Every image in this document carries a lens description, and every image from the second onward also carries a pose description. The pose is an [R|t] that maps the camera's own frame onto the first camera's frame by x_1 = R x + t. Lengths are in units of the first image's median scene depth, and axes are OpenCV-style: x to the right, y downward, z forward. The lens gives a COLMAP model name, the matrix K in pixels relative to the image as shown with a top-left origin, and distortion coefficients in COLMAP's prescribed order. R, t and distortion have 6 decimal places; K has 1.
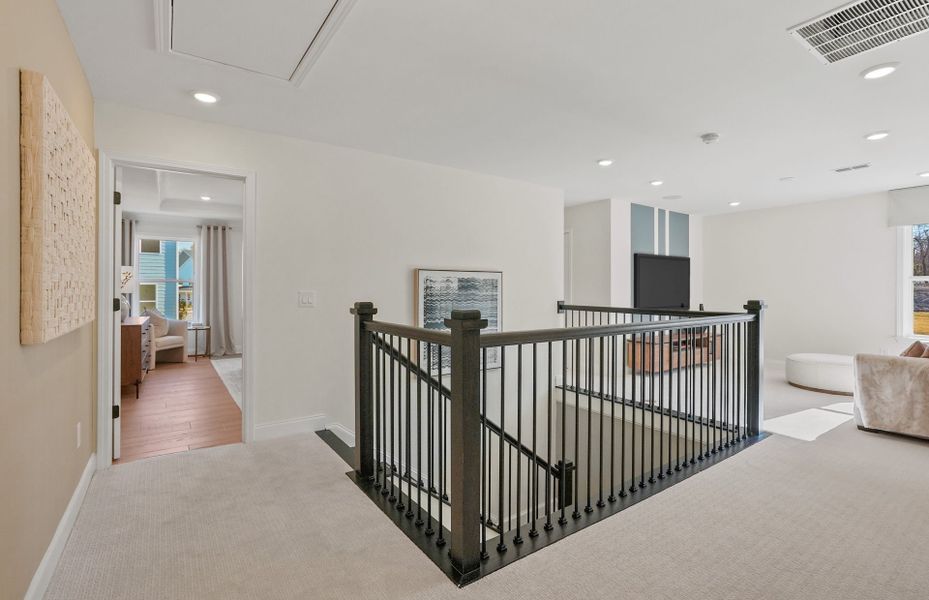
lens RADIAL K [[439.3, 0, 467.2], [0, 439.3, 298.0], [0, 0, 1]] dist [-0.015396, 0.001099]
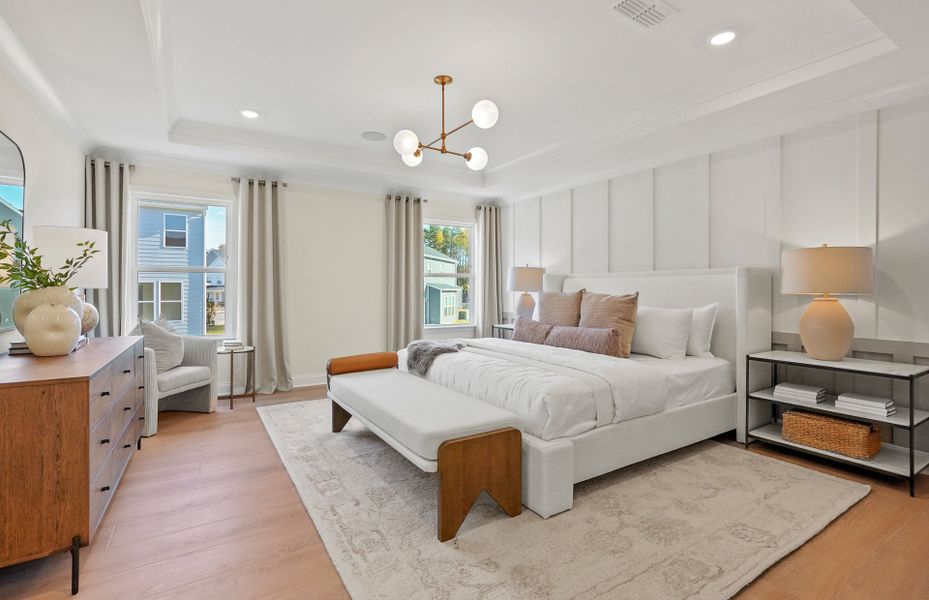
lens RADIAL K [[439.3, 0, 469.3], [0, 439.3, 297.6], [0, 0, 1]] dist [-0.015396, 0.001099]
pose [[0.999023, 0.000029, -0.044201, -0.272995], [-0.000038, 1.000000, -0.000185, -0.000947], [0.044201, 0.000187, 0.999023, 0.424096]]
